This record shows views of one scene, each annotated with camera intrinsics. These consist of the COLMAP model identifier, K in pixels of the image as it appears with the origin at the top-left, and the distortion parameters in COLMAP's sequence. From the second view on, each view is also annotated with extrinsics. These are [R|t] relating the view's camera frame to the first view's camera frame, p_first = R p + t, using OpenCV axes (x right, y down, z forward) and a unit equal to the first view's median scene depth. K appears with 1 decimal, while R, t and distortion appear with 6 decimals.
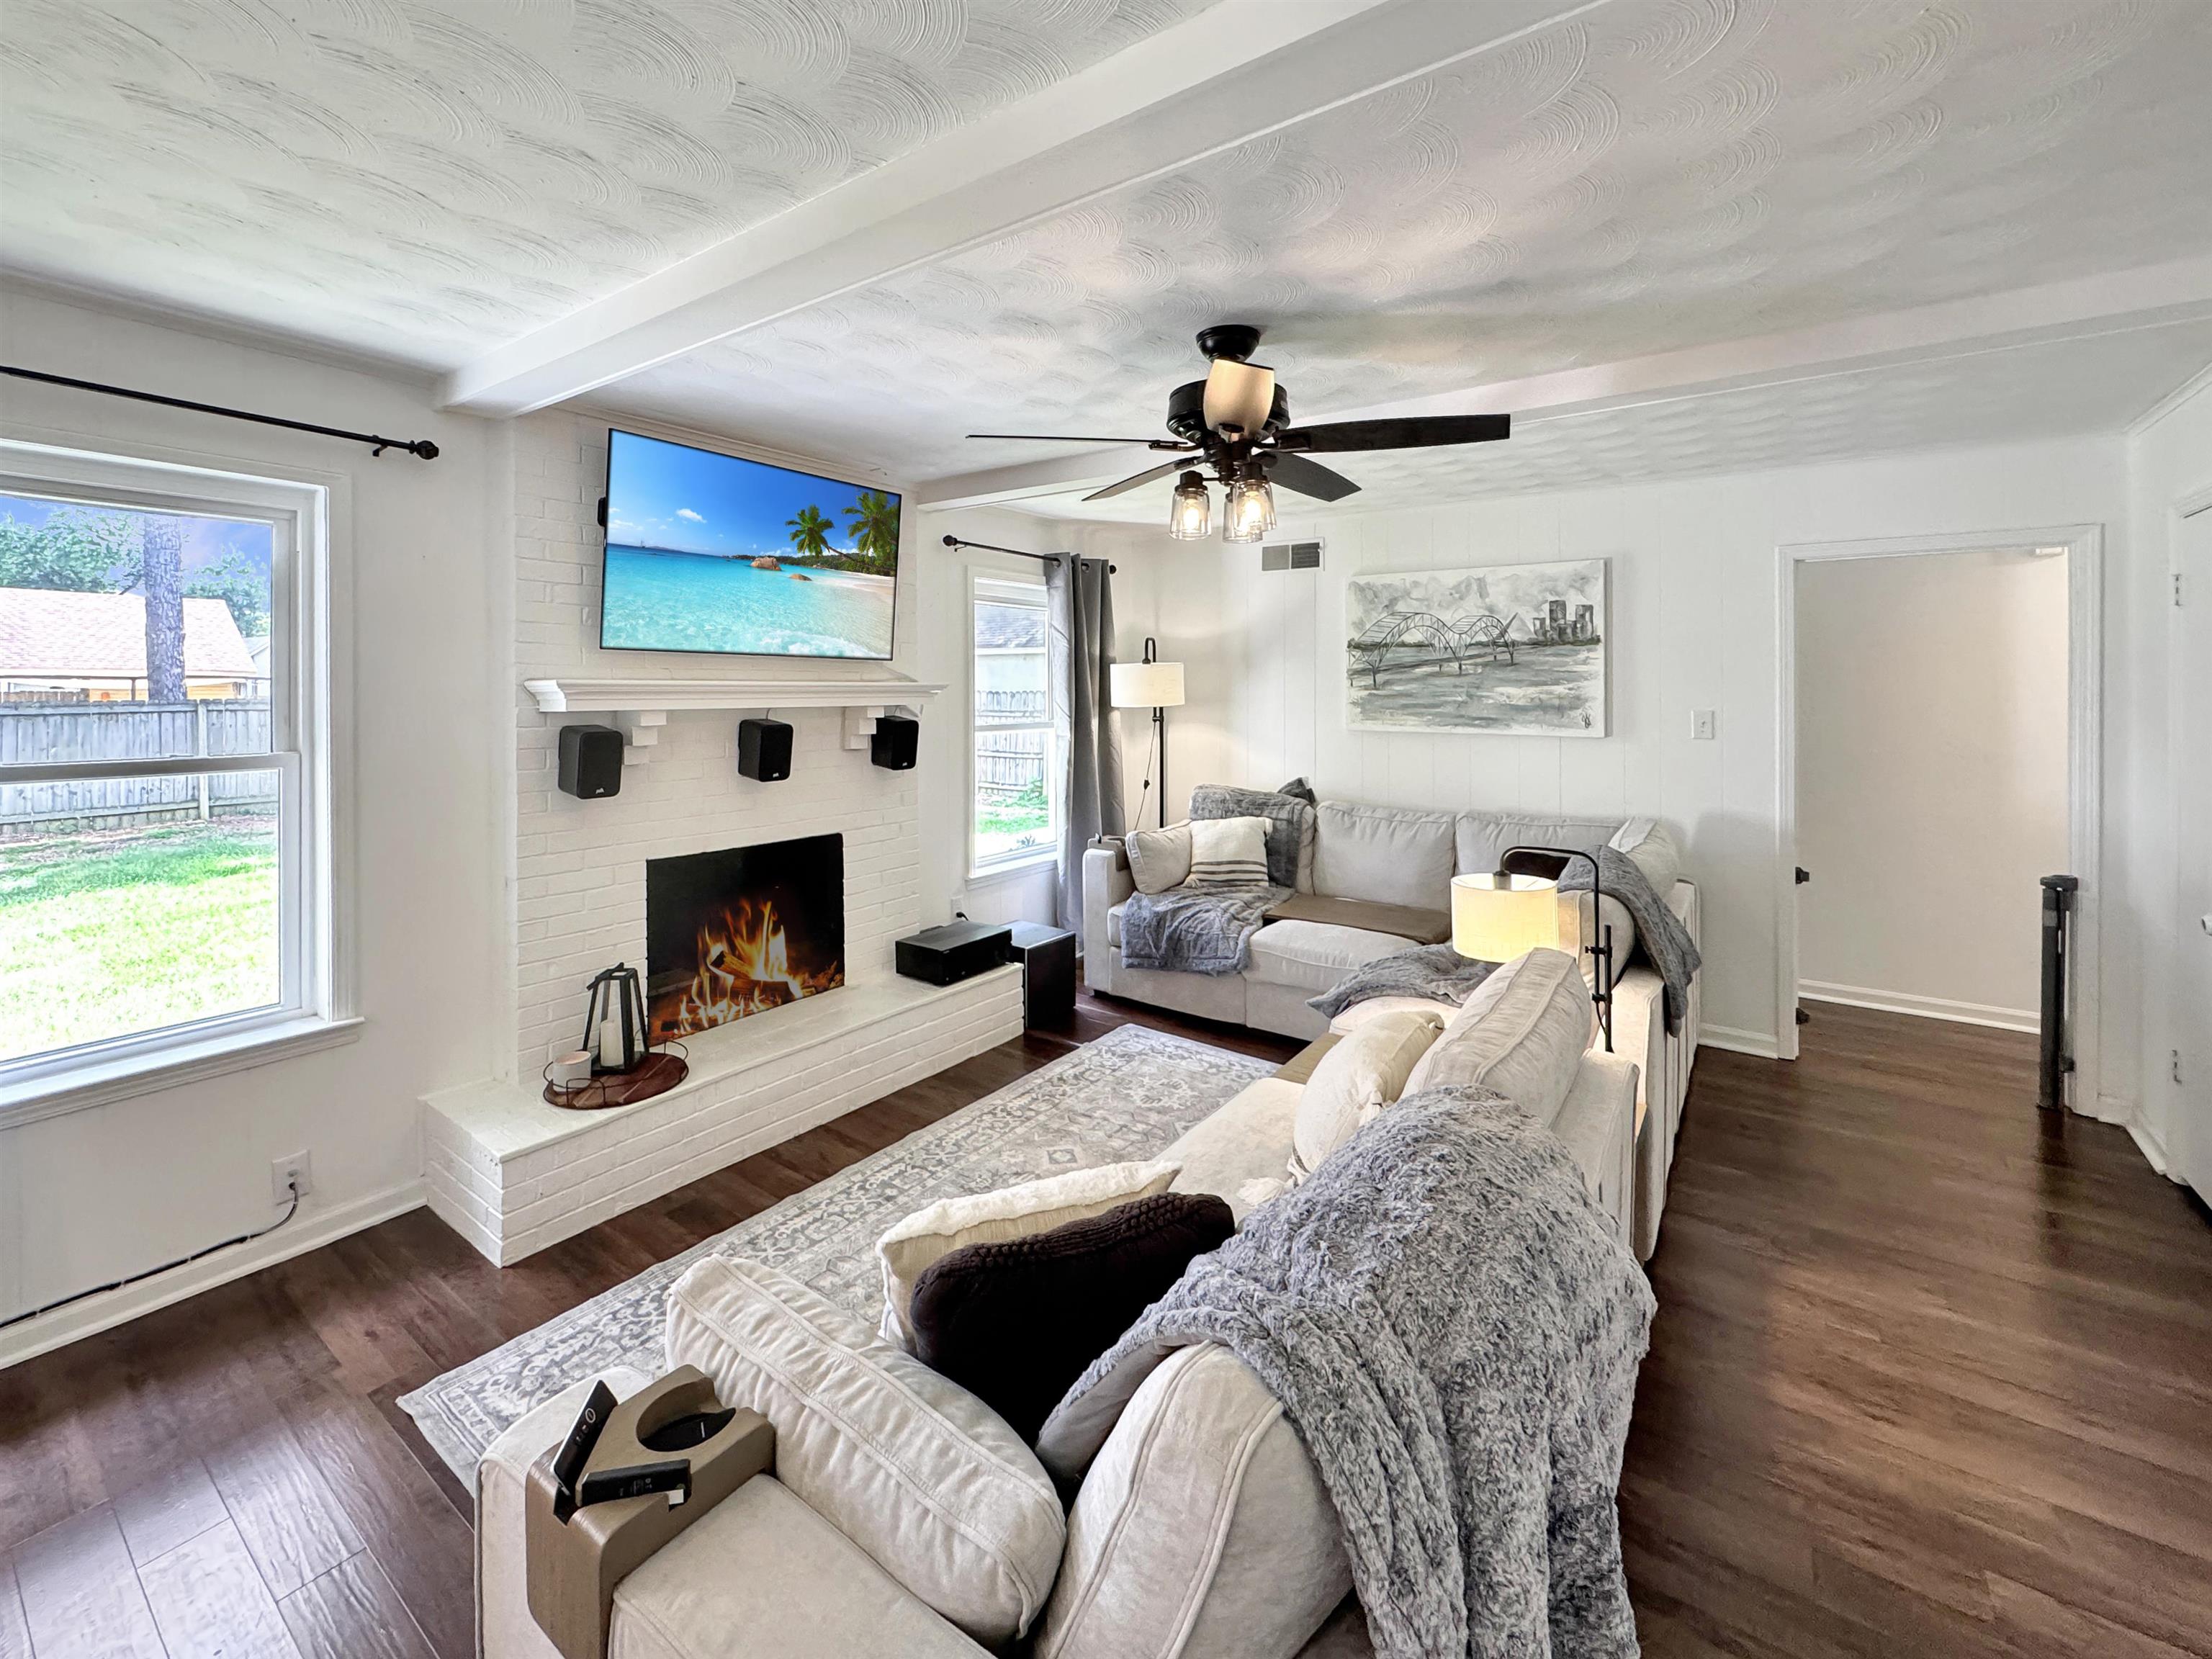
lens RADIAL K [[943.9, 0, 1105.5], [0, 943.9, 690.4], [0, 0, 1]] dist [-0.001894, -0.000060]
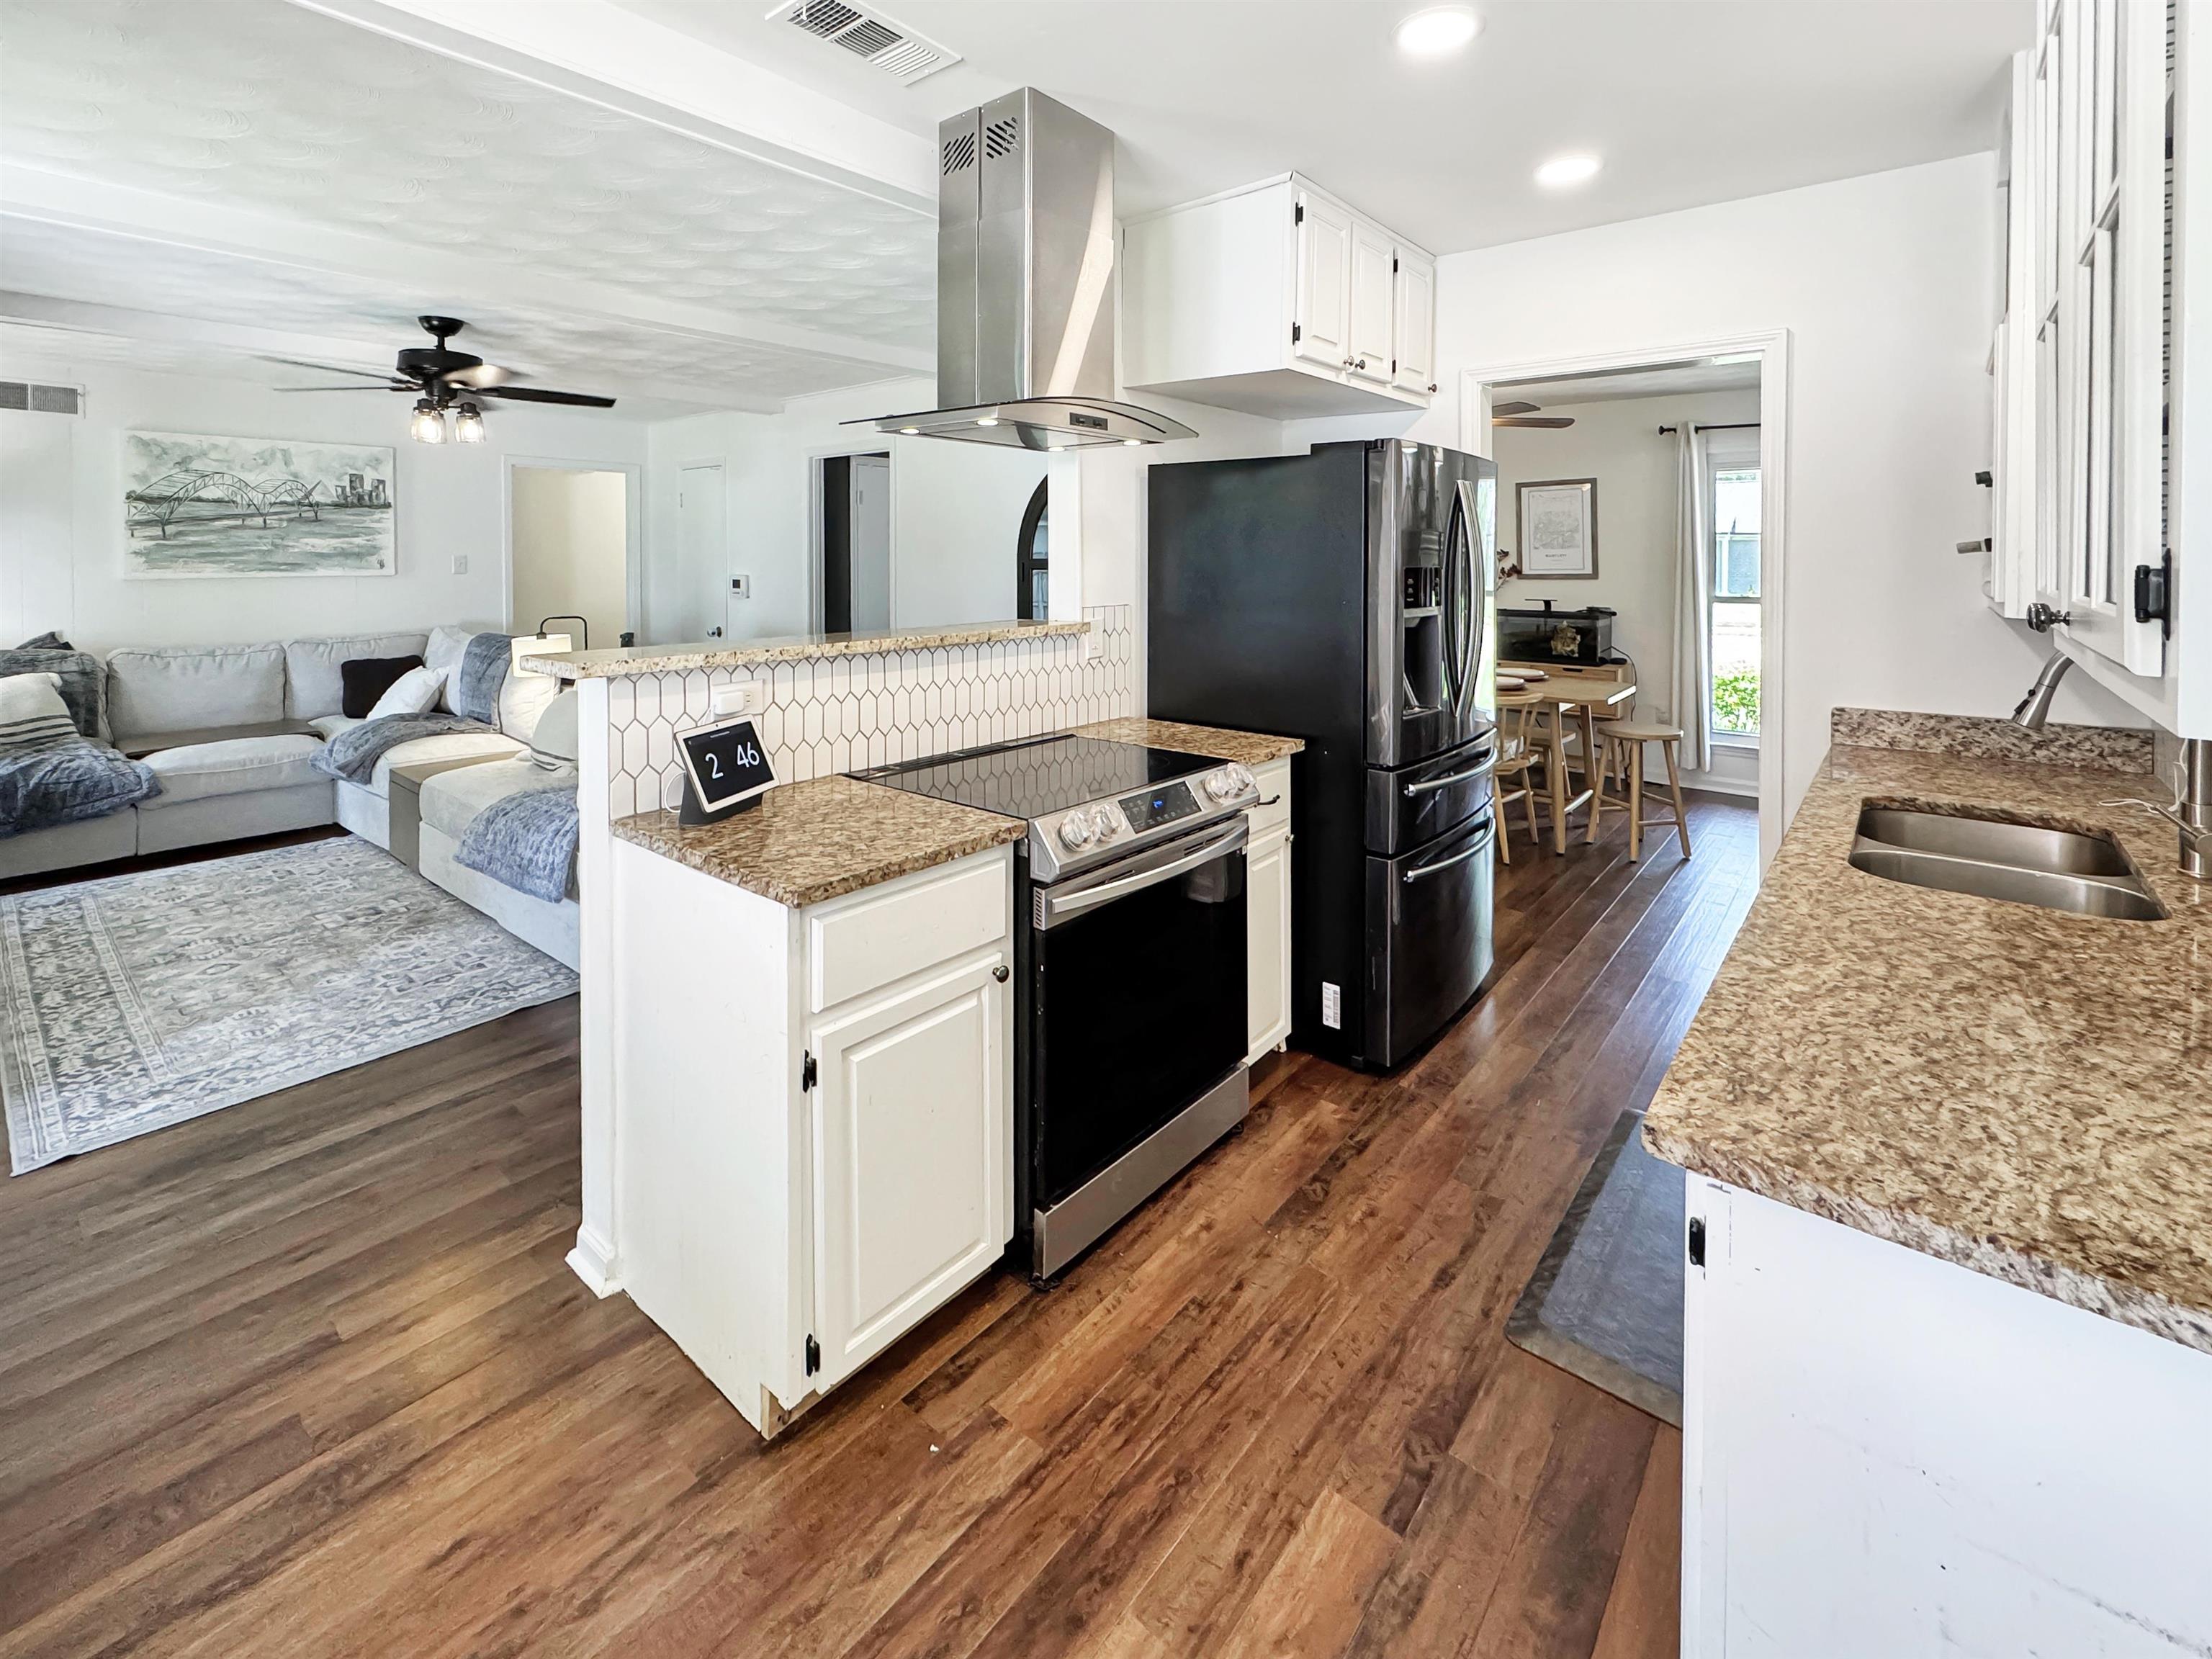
lens RADIAL K [[972.8, 0, 1105.2], [0, 972.8, 564.4], [0, 0, 1]] dist [-0.000654, -0.000441]
pose [[0.078071, -0.013951, 0.996850, -0.800885], [0.004962, 0.999895, 0.013604, 0.018859], [-0.996935, 0.003884, 0.078132, -0.161085]]
